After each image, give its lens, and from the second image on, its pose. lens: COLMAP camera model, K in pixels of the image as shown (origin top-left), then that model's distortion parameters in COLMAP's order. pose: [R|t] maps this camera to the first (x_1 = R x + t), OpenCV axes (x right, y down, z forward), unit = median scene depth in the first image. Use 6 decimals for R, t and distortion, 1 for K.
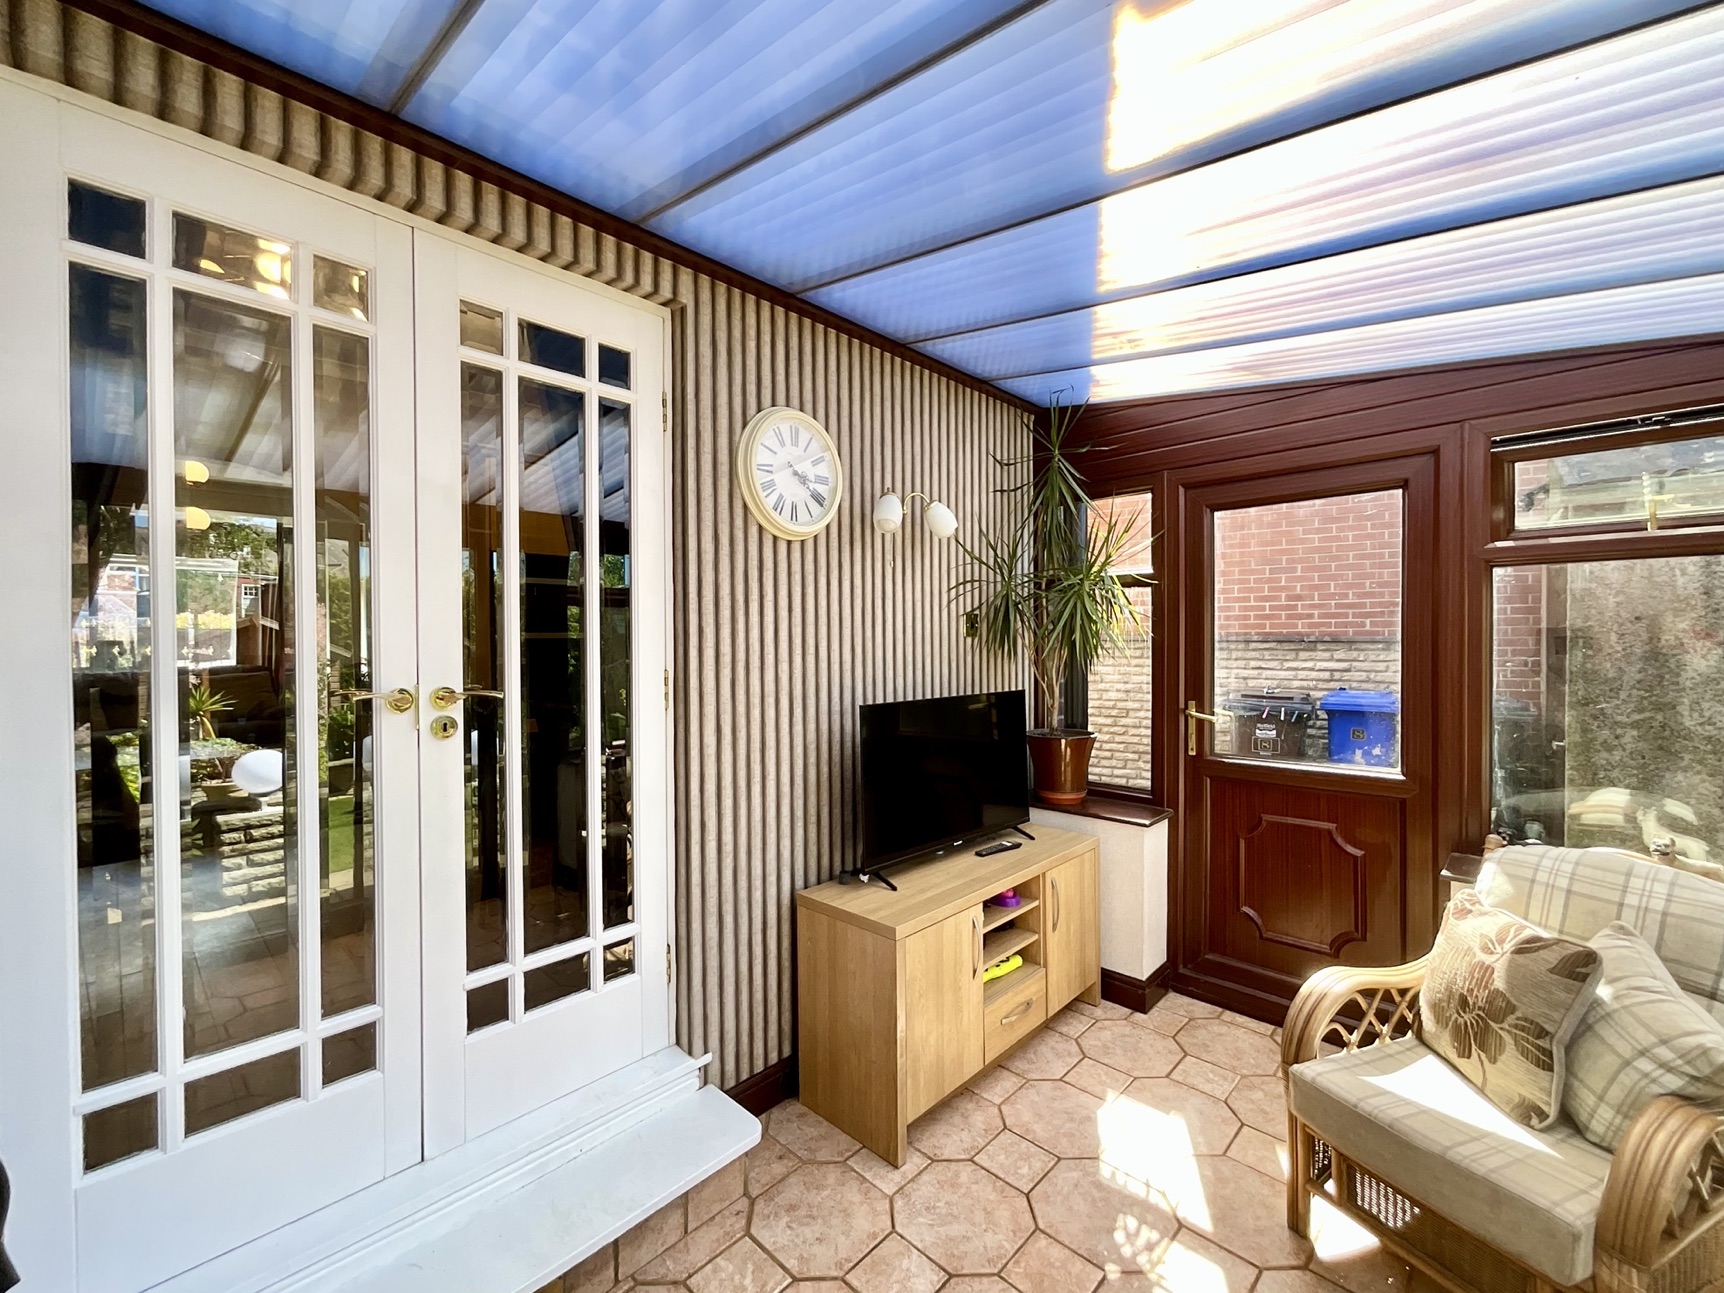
lens RADIAL K [[696.1, 0, 846.2], [0, 696.1, 647.8], [0, 0, 1]] dist [-0.001722, -0.000095]
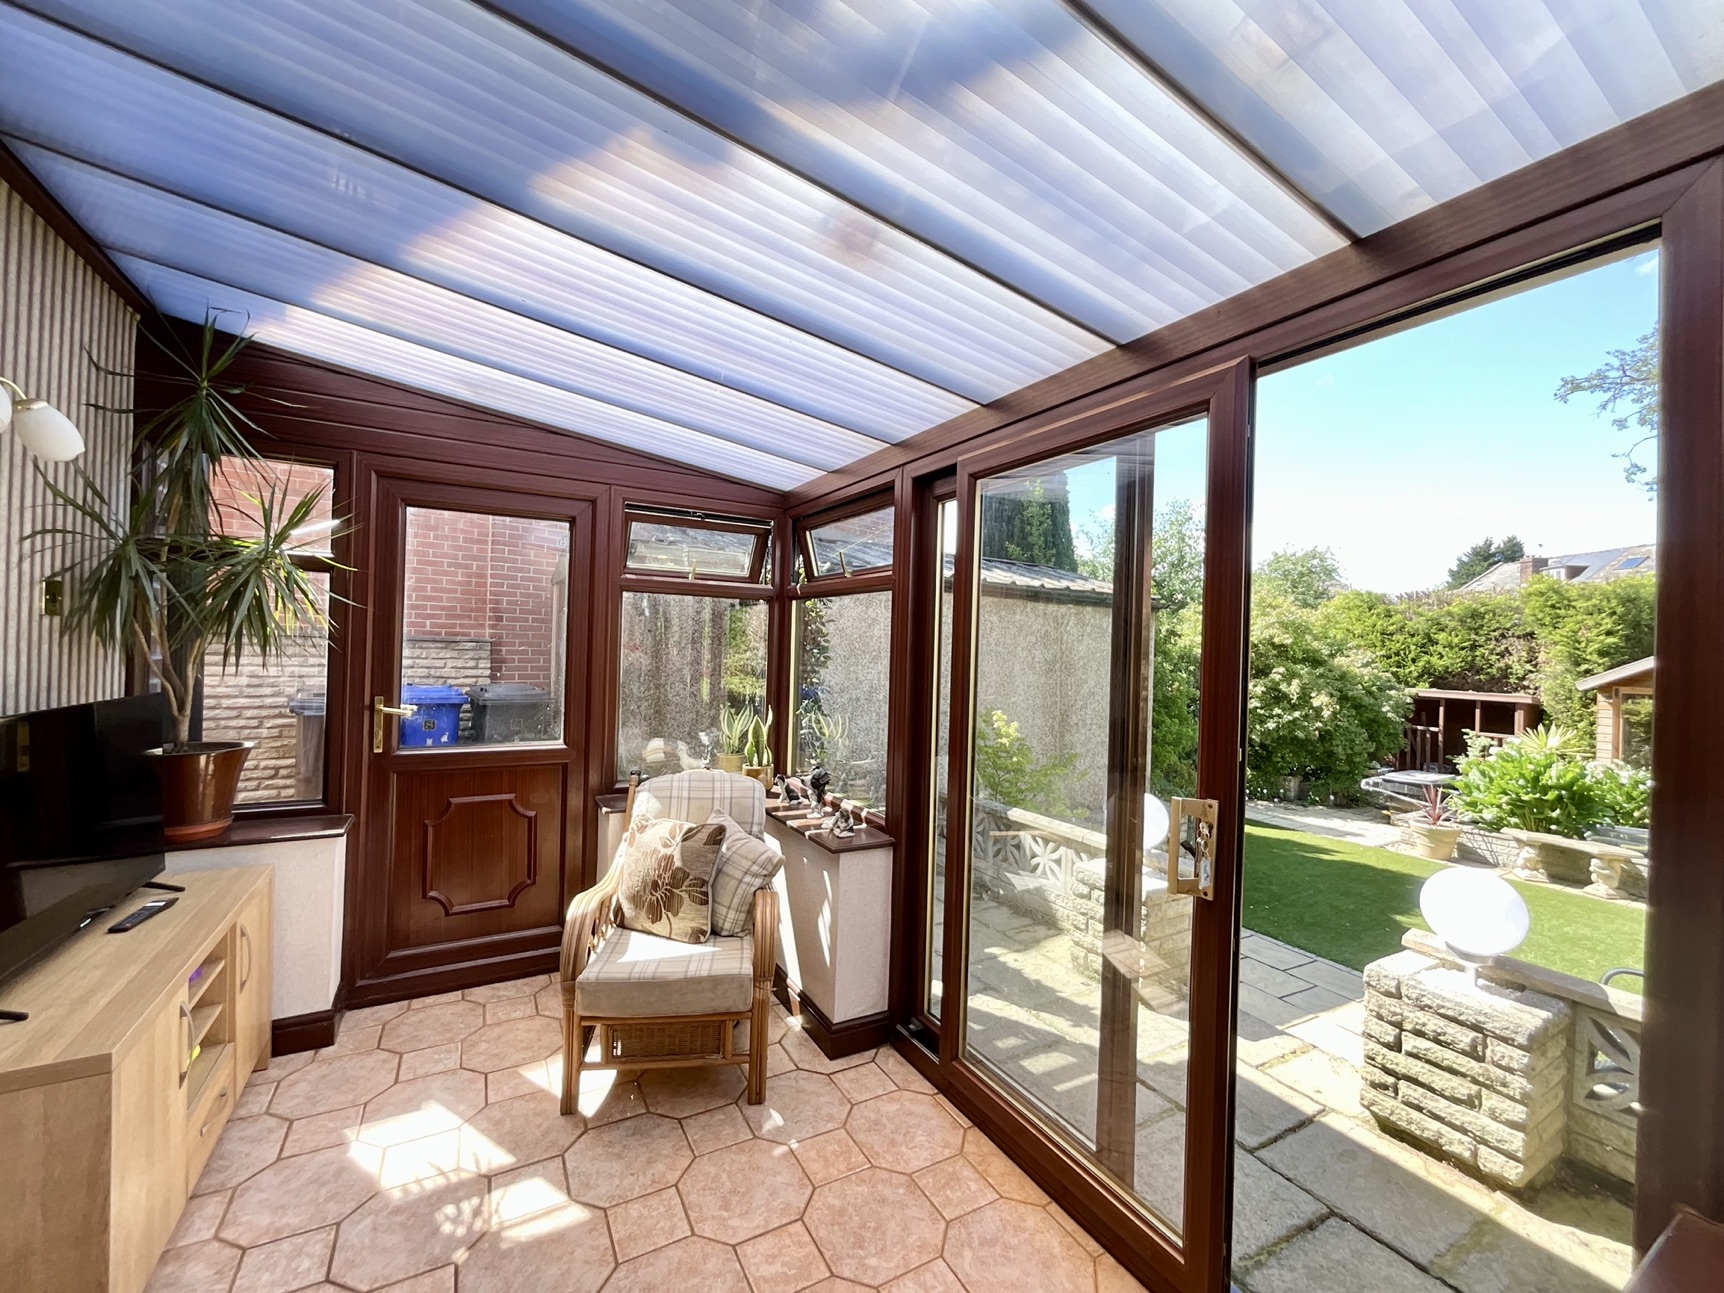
lens RADIAL K [[696.1, 0, 847.3], [0, 696.1, 646.3], [0, 0, 1]] dist [-0.001722, -0.000095]
pose [[0.307435, 0.022096, 0.951312, -0.253802], [-0.020607, 0.999651, -0.016559, 0.010157], [-0.951346, -0.014513, 0.307783, 0.100142]]
